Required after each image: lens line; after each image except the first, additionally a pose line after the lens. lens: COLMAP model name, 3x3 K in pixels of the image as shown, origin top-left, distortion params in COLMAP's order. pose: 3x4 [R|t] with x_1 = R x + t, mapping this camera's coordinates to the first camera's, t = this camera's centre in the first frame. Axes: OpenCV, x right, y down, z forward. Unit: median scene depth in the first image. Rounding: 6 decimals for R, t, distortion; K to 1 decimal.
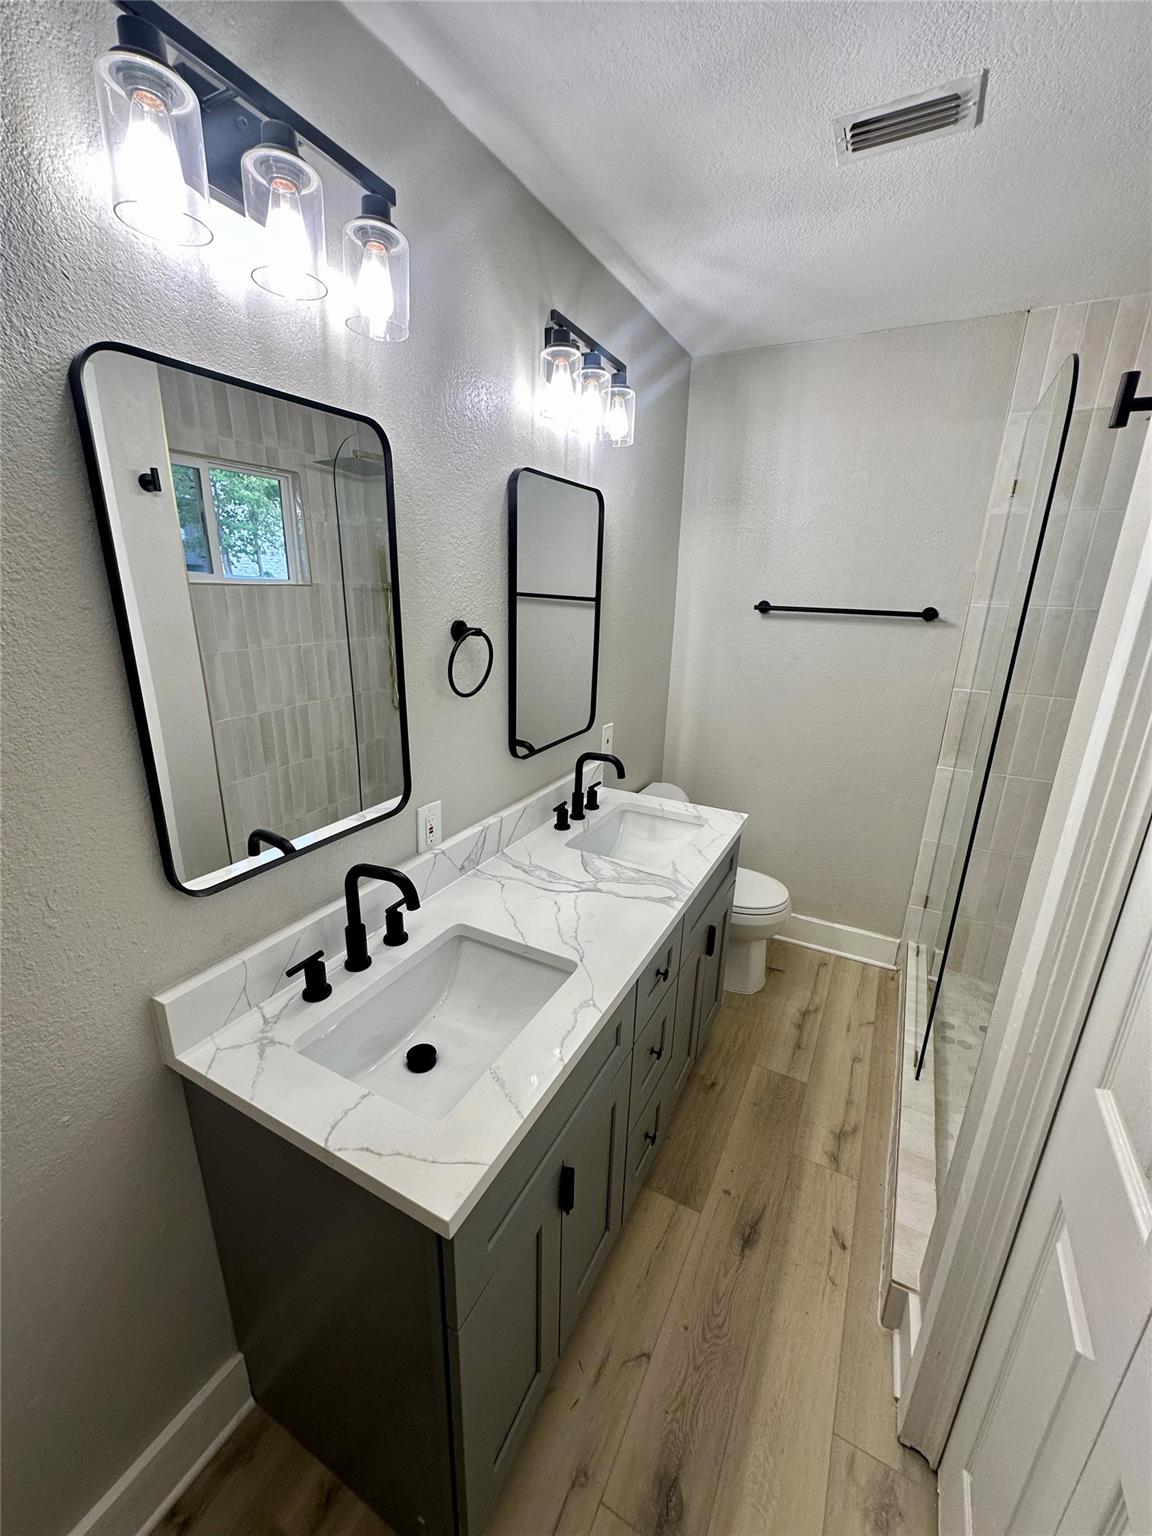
lens RADIAL K [[613.1, 0, 576.0], [0, 613.1, 768.0], [0, 0, 1]] dist [-0.002231, -0.000352]
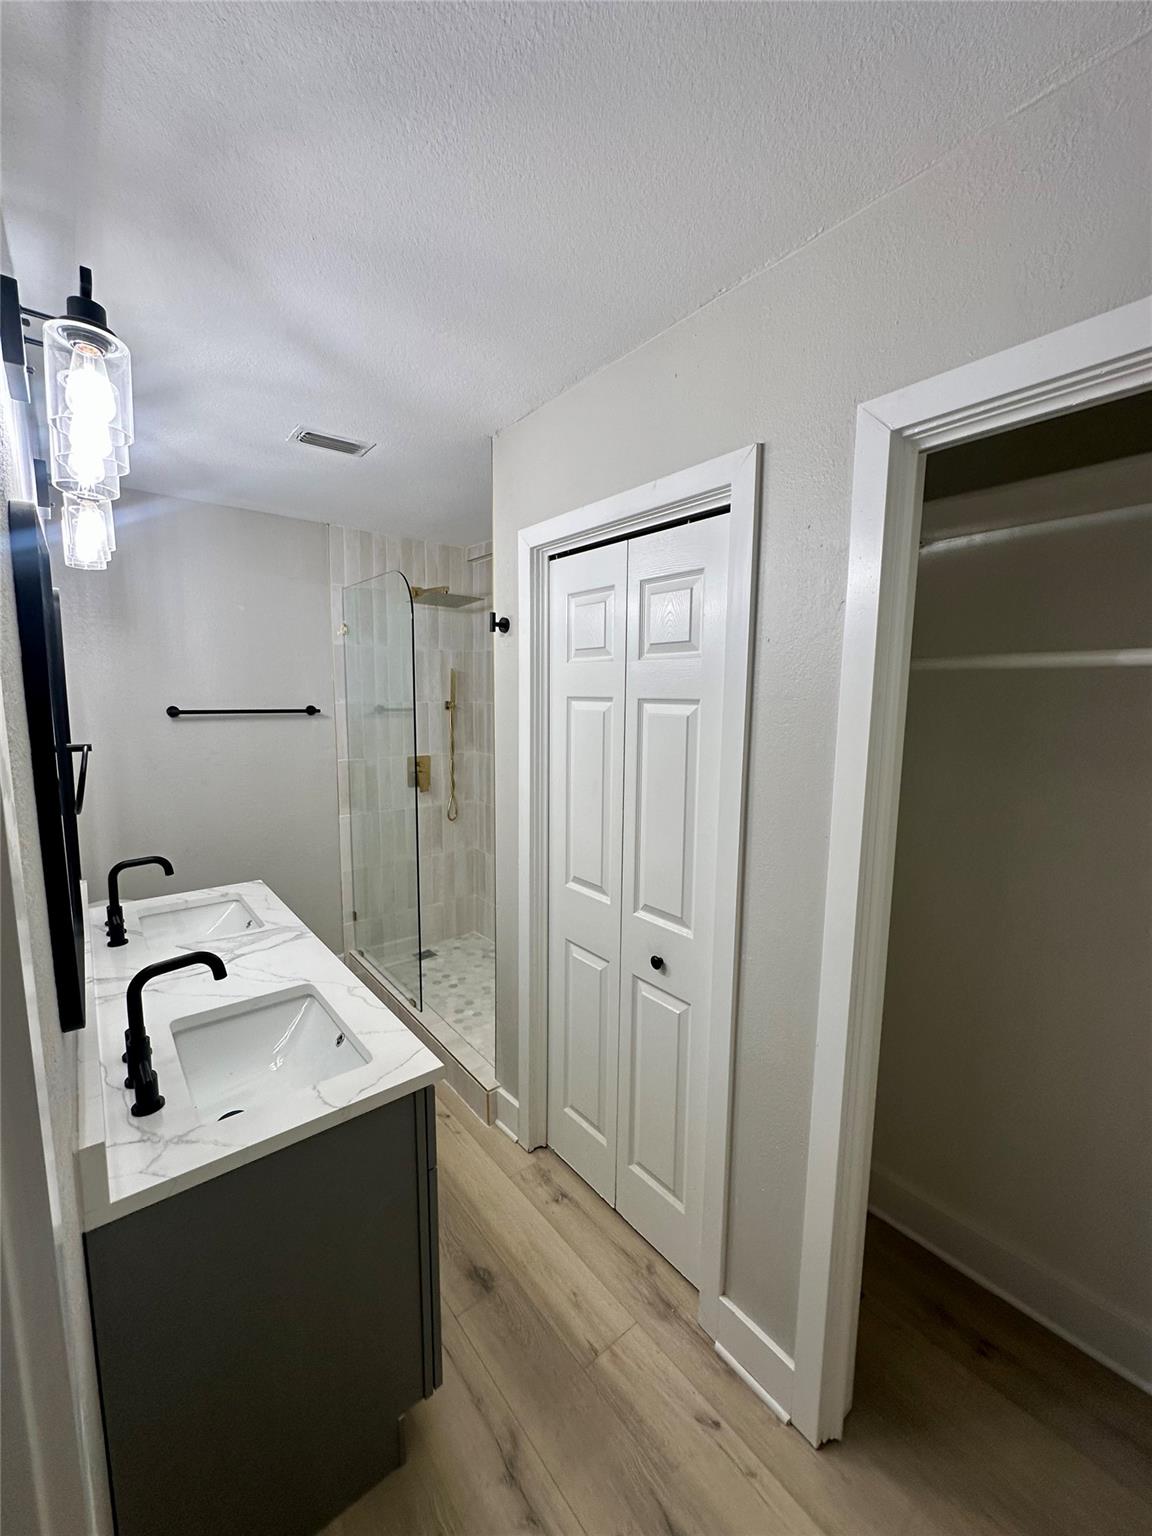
lens RADIAL K [[613.1, 0, 576.0], [0, 613.1, 768.0], [0, 0, 1]] dist [-0.002231, -0.000352]
pose [[0.388264, -0.136172, 0.911432, -0.516454], [0.272080, 0.961873, 0.027803, 0.000357], [-0.880468, 0.237187, 0.410510, -0.074923]]
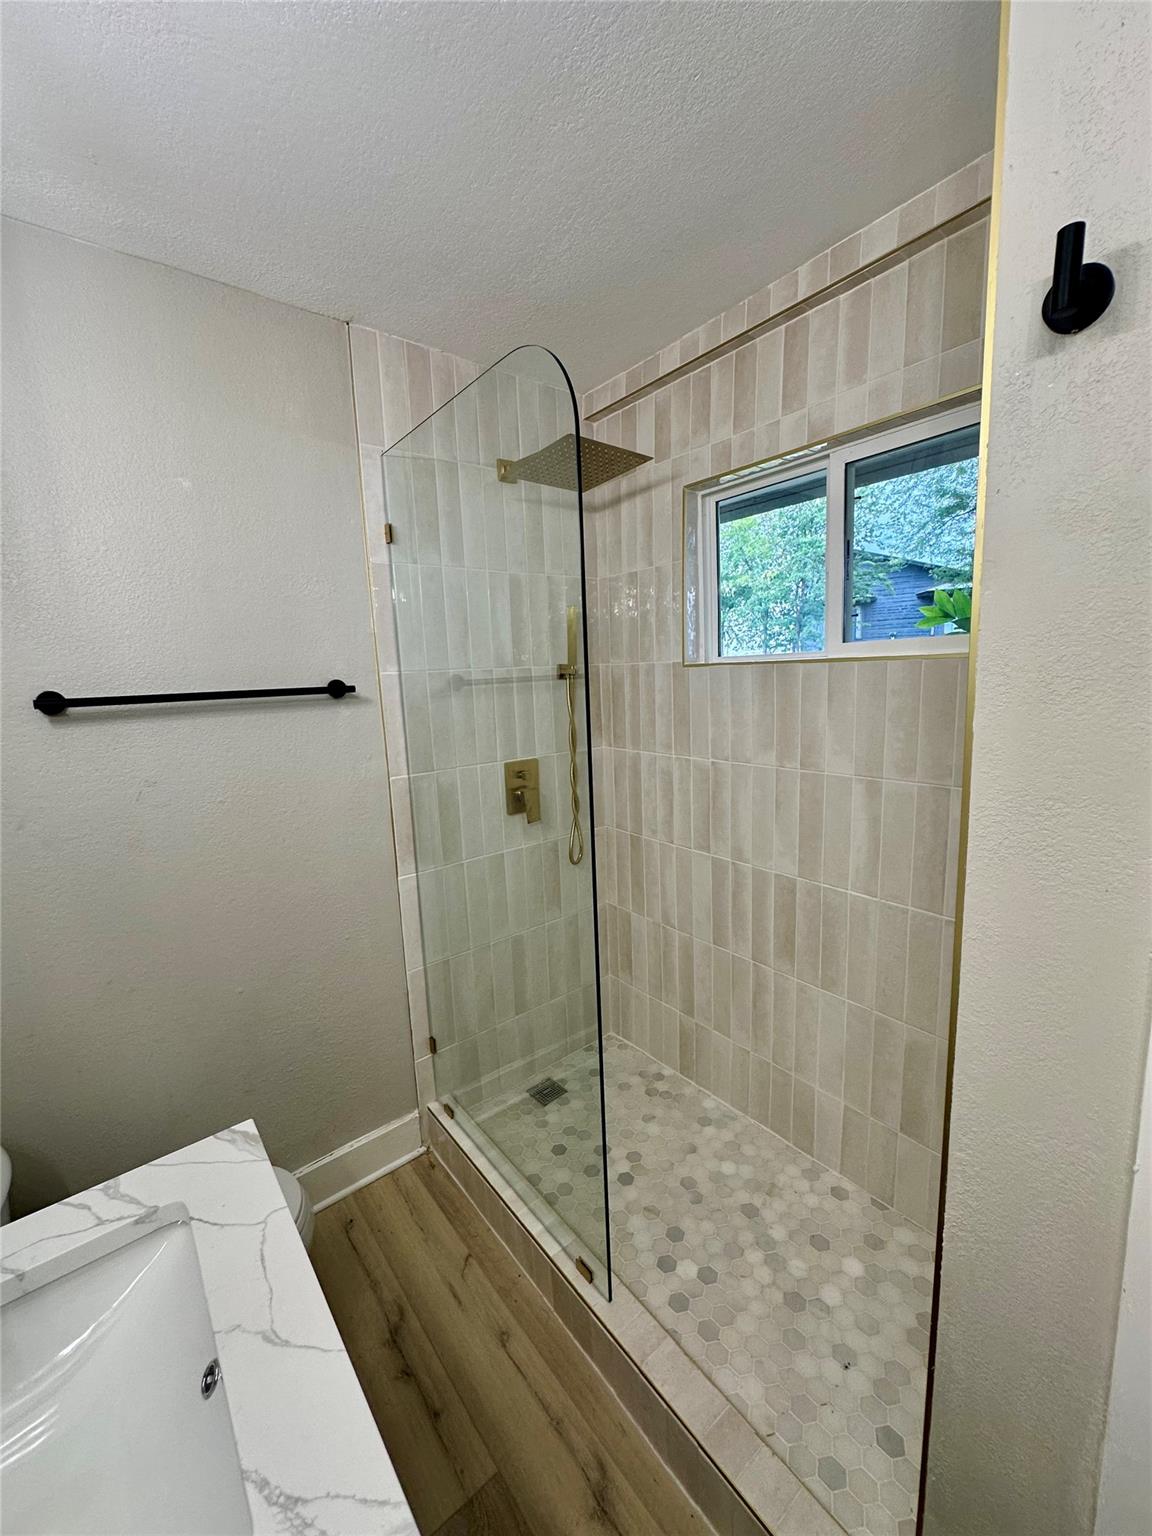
lens RADIAL K [[613.1, 0, 576.0], [0, 613.1, 768.0], [0, 0, 1]] dist [-0.002231, -0.000352]
pose [[0.397106, -0.183985, 0.899142, 0.010764], [0.322303, 0.945258, 0.051076, -0.115206], [-0.859318, 0.269514, 0.434667, 0.497997]]
